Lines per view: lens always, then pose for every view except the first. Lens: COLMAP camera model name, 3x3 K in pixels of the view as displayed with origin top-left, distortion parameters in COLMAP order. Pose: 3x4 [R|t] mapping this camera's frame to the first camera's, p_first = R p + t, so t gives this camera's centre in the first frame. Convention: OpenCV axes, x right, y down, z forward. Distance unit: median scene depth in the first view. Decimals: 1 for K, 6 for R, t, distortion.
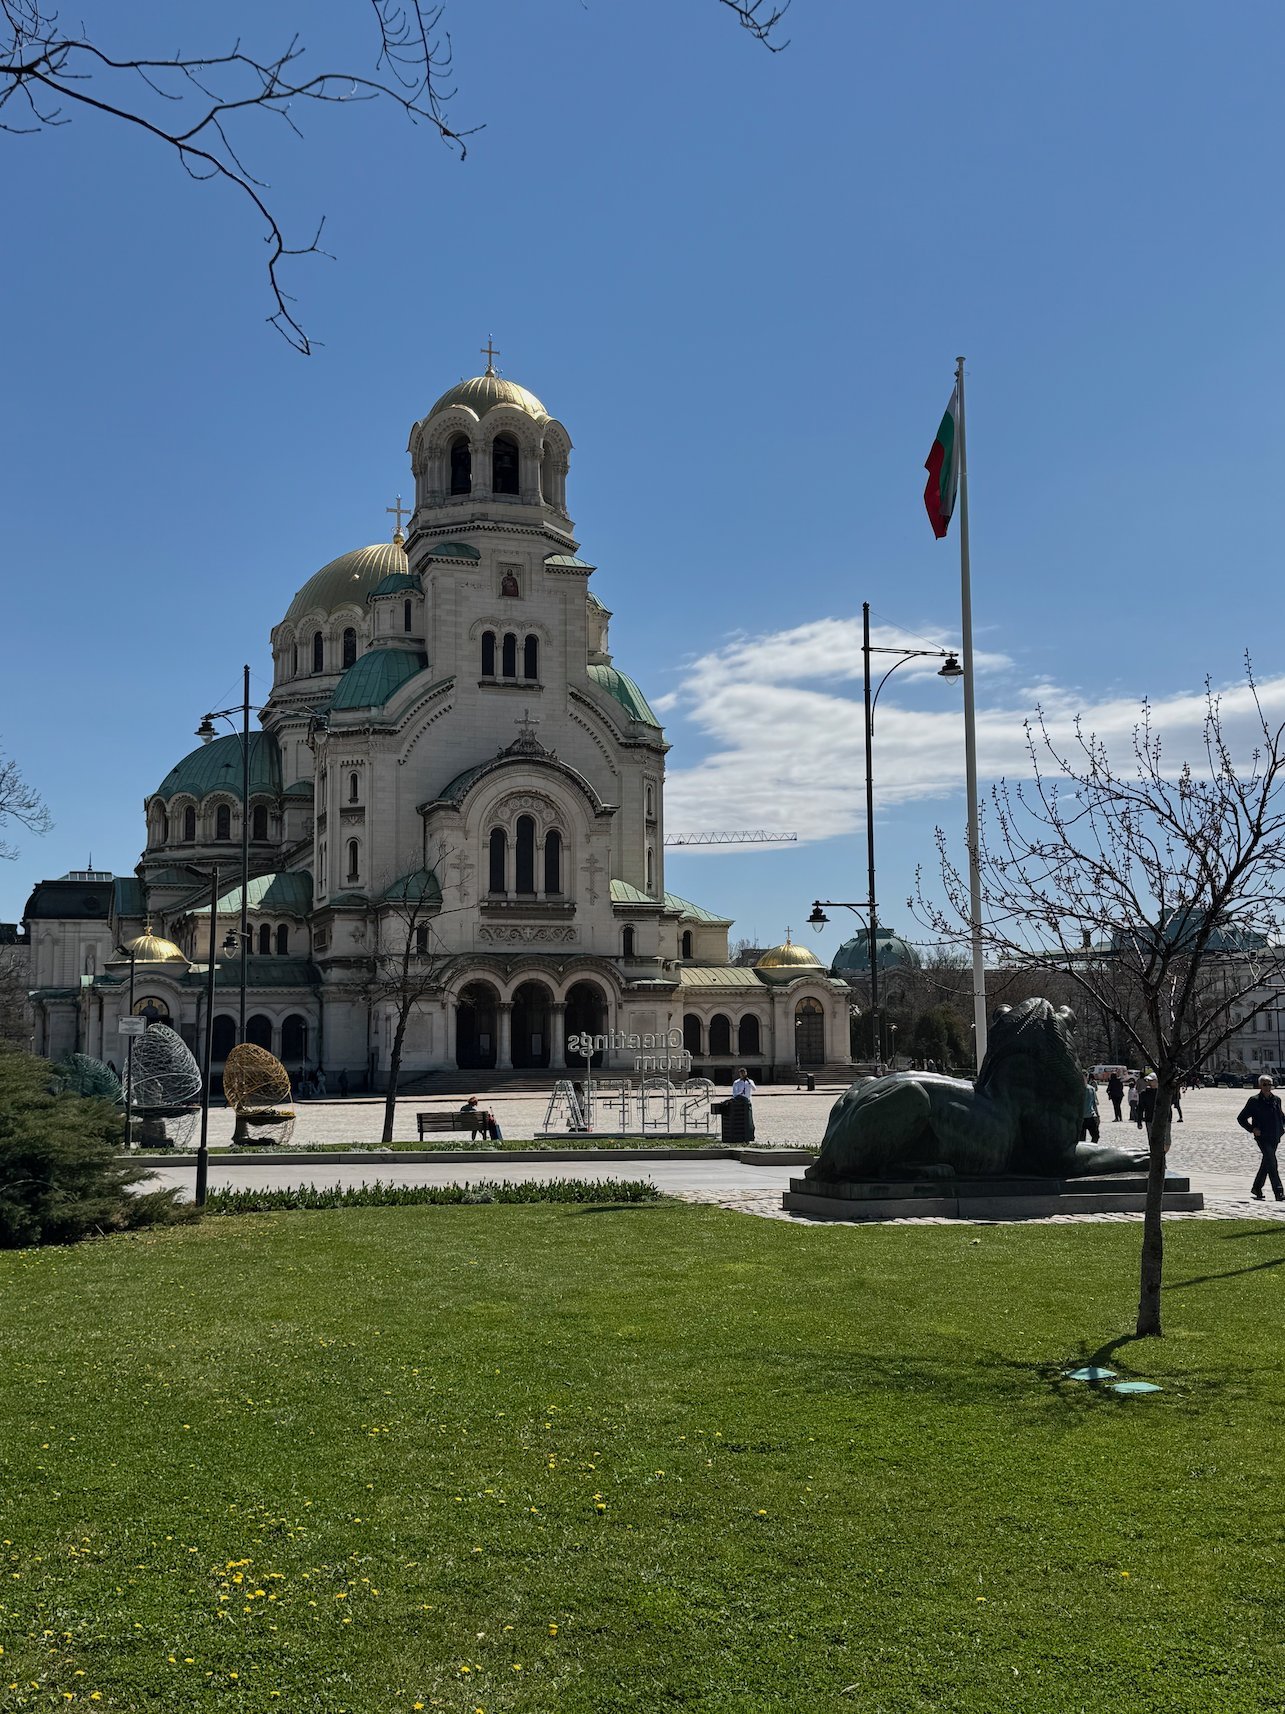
lens RADIAL K [[1760.9, 0, 642.5], [0, 1760.9, 857.0], [0, 0, 1]] dist [0.158025, 0.000402]
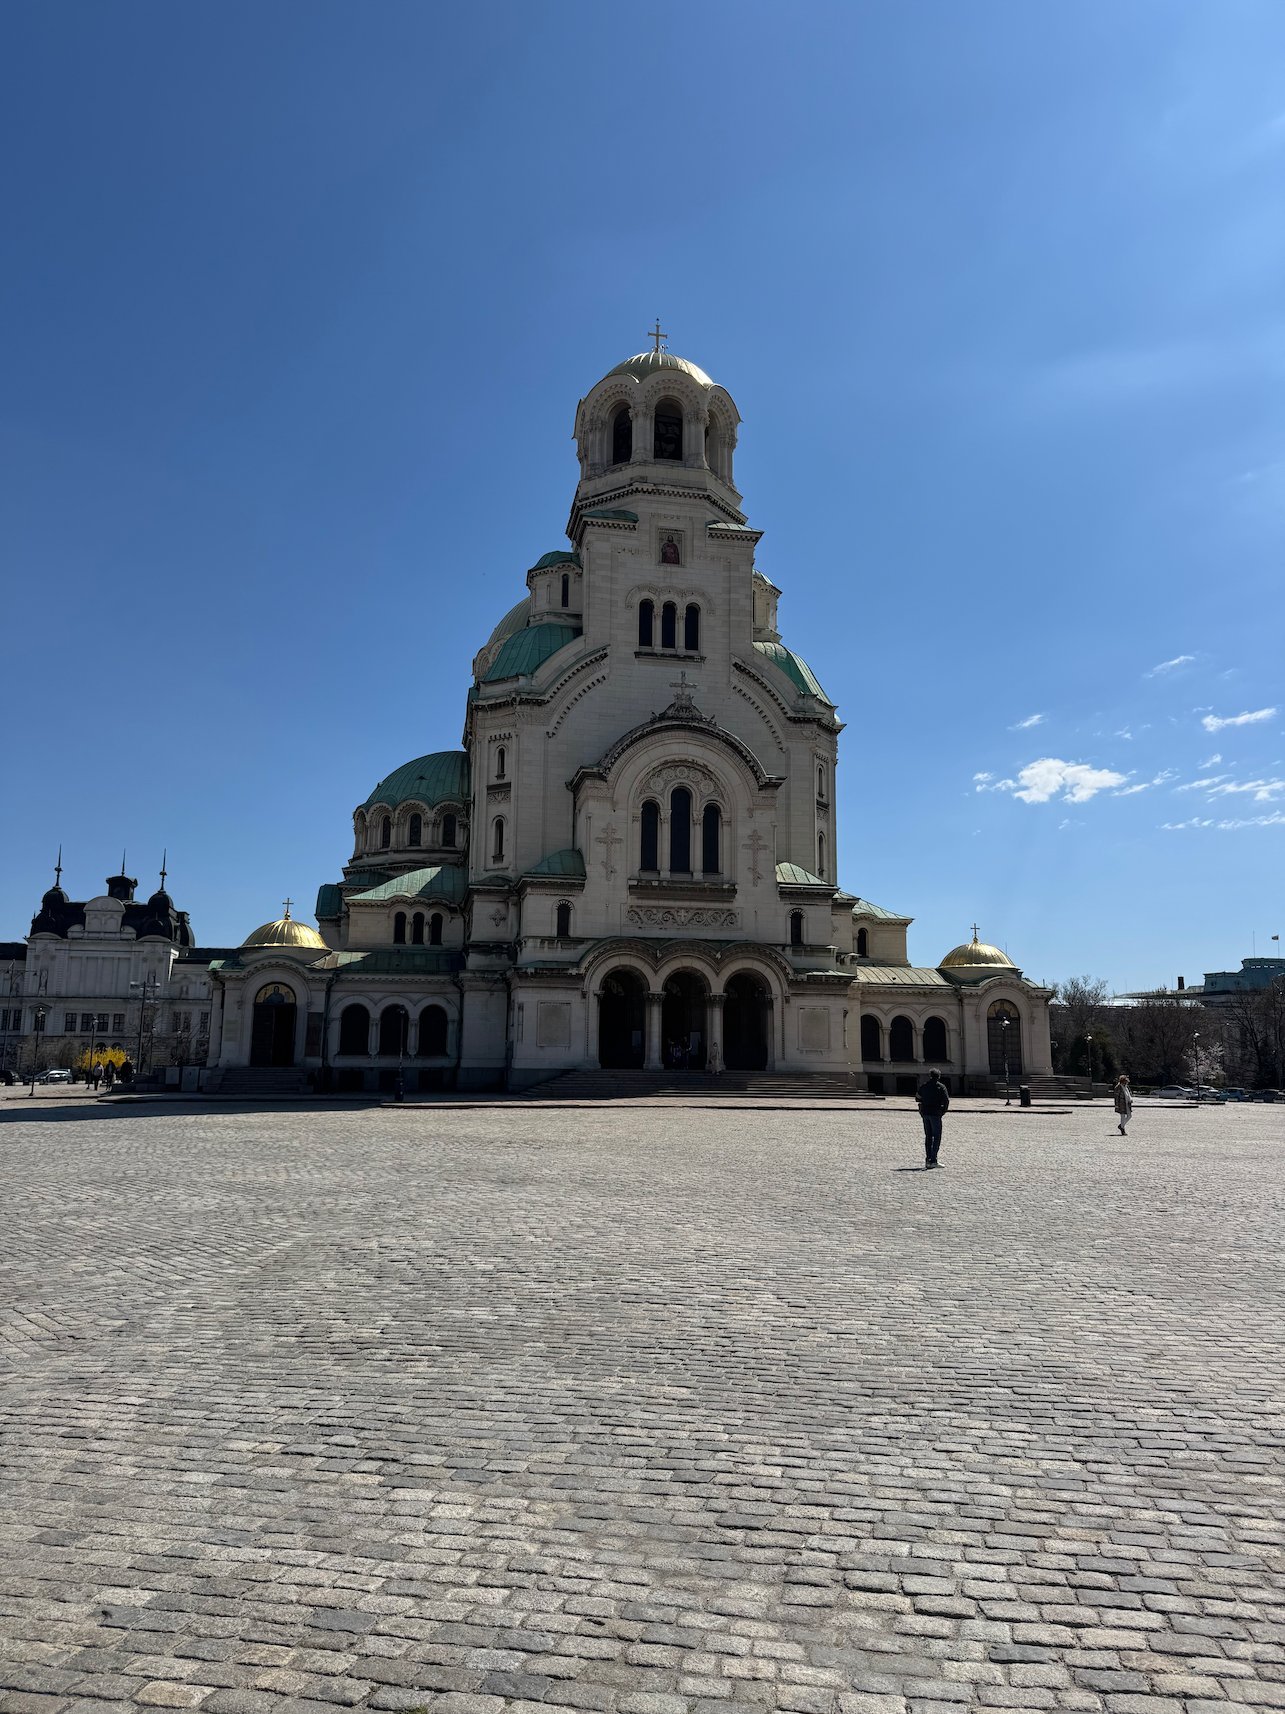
lens RADIAL K [[1199.1, 0, 642.5], [0, 1199.1, 857.0], [0, 0, 1]] dist [0.152775, -0.000441]
pose [[0.989389, -0.005018, -0.145207, 0.003180], [-0.003606, 0.998247, -0.059068, 0.047170], [0.145249, 0.058964, 0.987637, 0.379050]]
